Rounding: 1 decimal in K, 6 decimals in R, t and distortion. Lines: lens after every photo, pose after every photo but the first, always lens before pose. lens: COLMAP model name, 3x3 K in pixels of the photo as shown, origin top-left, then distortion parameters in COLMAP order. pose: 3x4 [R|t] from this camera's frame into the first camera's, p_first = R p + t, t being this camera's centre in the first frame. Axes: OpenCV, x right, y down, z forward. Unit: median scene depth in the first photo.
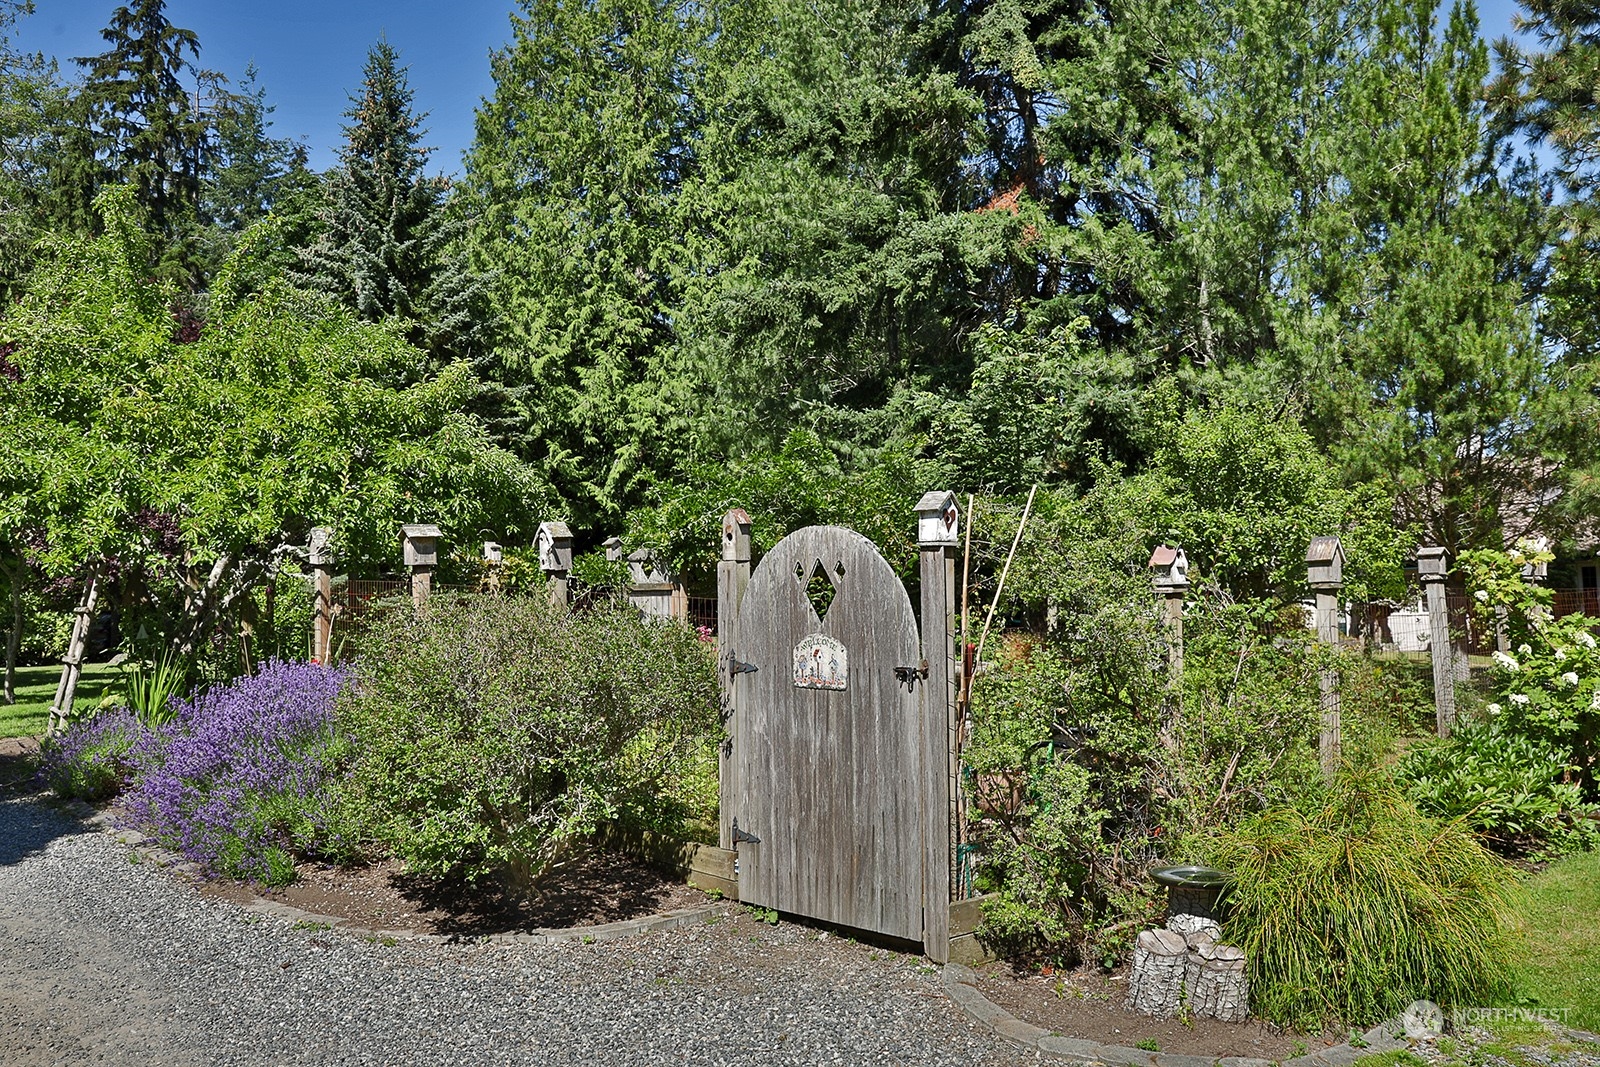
lens RADIAL K [[1289.2, 0, 807.3], [0, 1289.2, 536.7], [0, 0, 1]] dist [-0.064382, 0.044492]
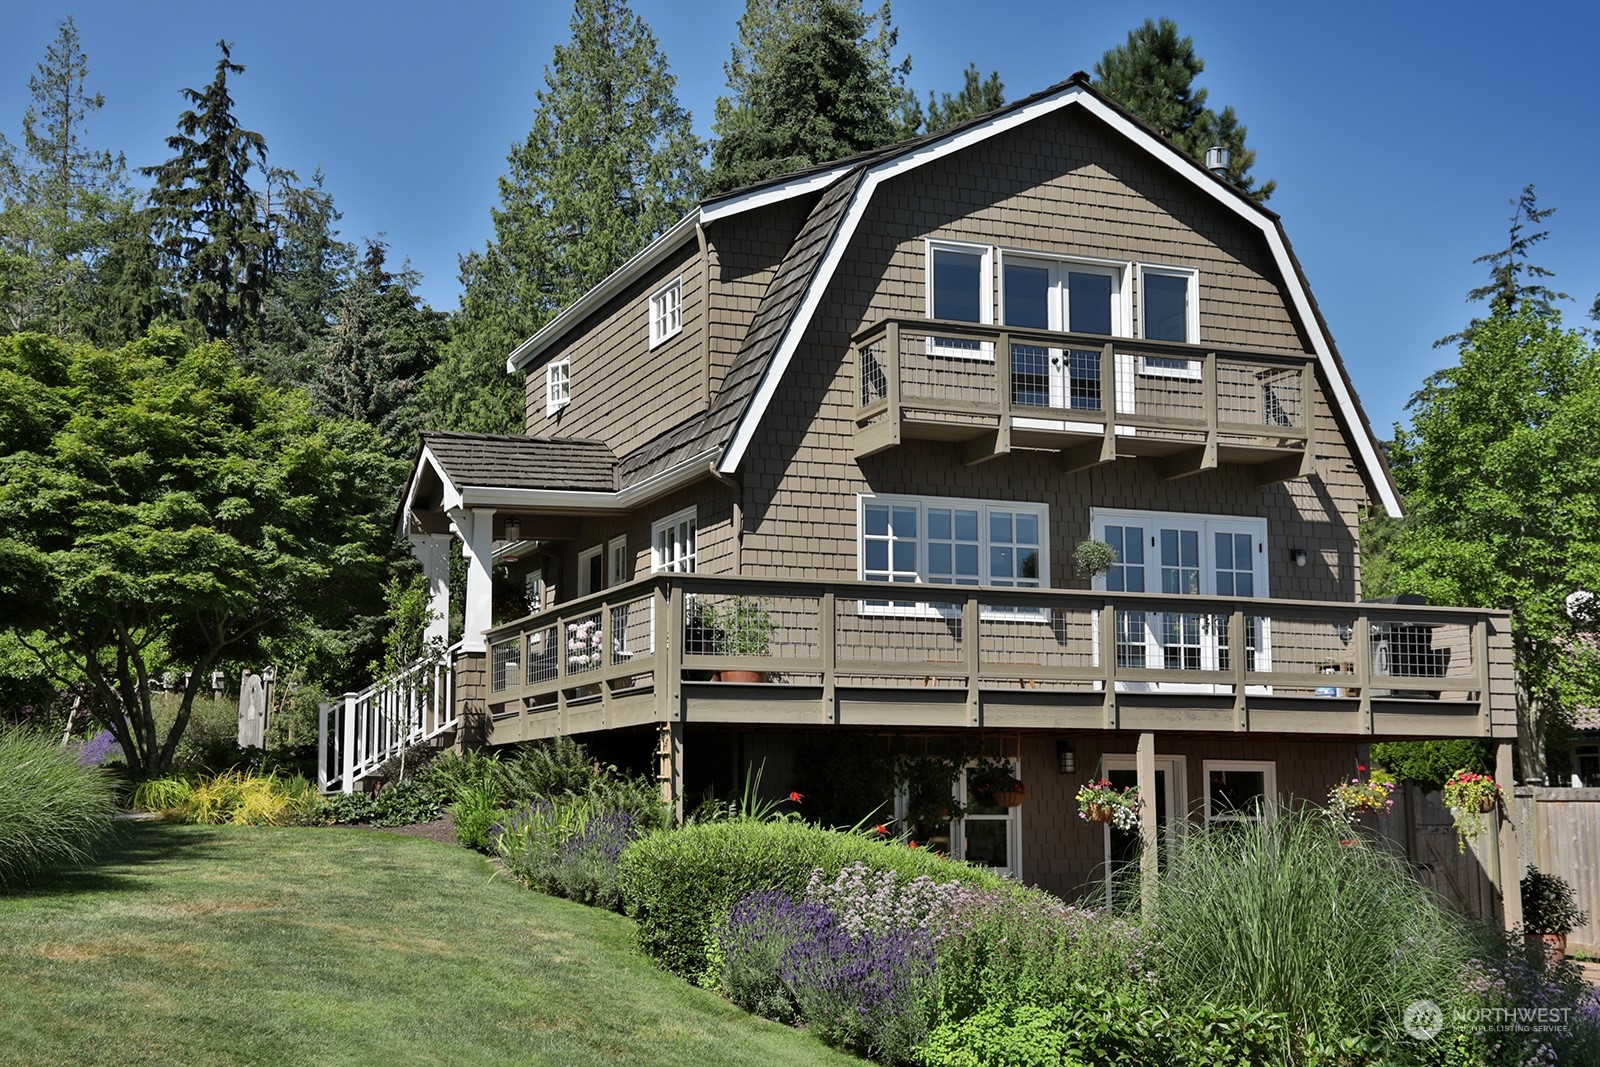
lens RADIAL K [[2073.3, 0, 795.2], [0, 2073.3, 544.5], [0, 0, 1]] dist [0.109963, 0.000000]
pose [[0.973270, 0.001993, -0.229654, 0.250625], [-0.018165, 0.997498, -0.068325, -0.001394], [0.228943, 0.070671, 0.970871, -0.381700]]
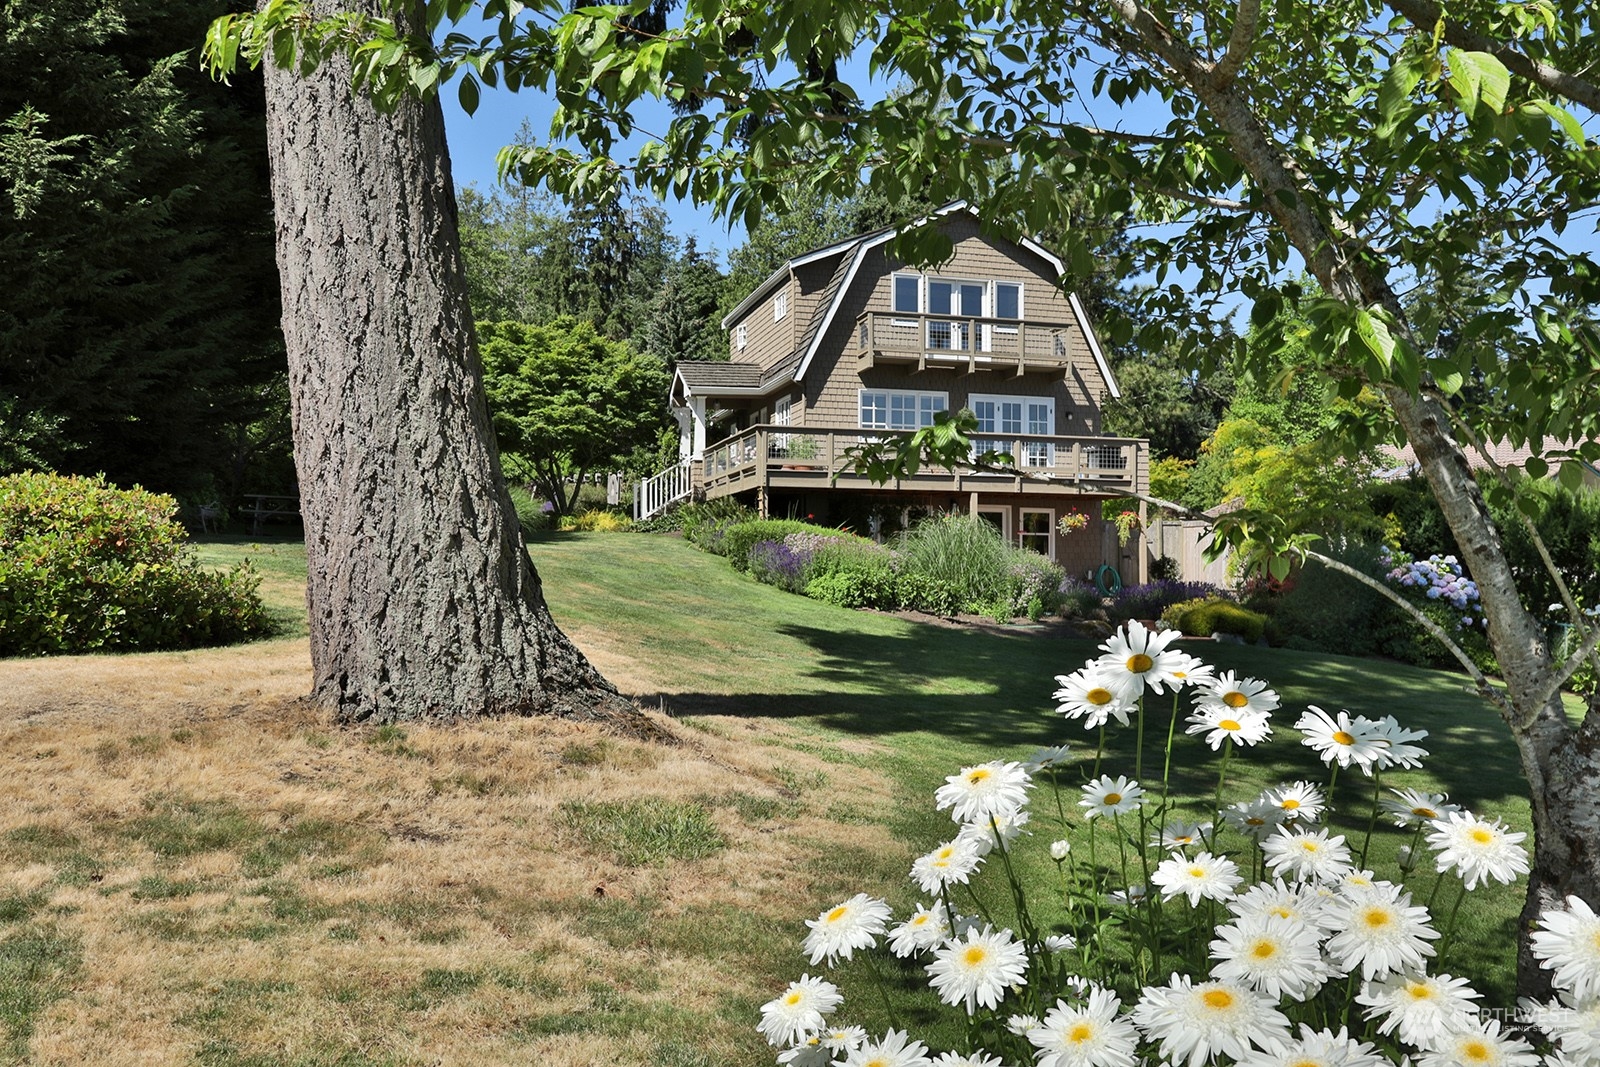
lens RADIAL K [[1289.2, 0, 801.2], [0, 1289.2, 532.5], [0, 0, 1]] dist [-0.064382, 0.044492]
pose [[0.936362, 0.028925, -0.349842, 0.326887], [-0.018601, 0.999288, 0.032837, 0.004431], [0.350543, -0.024240, 0.936233, -0.498395]]
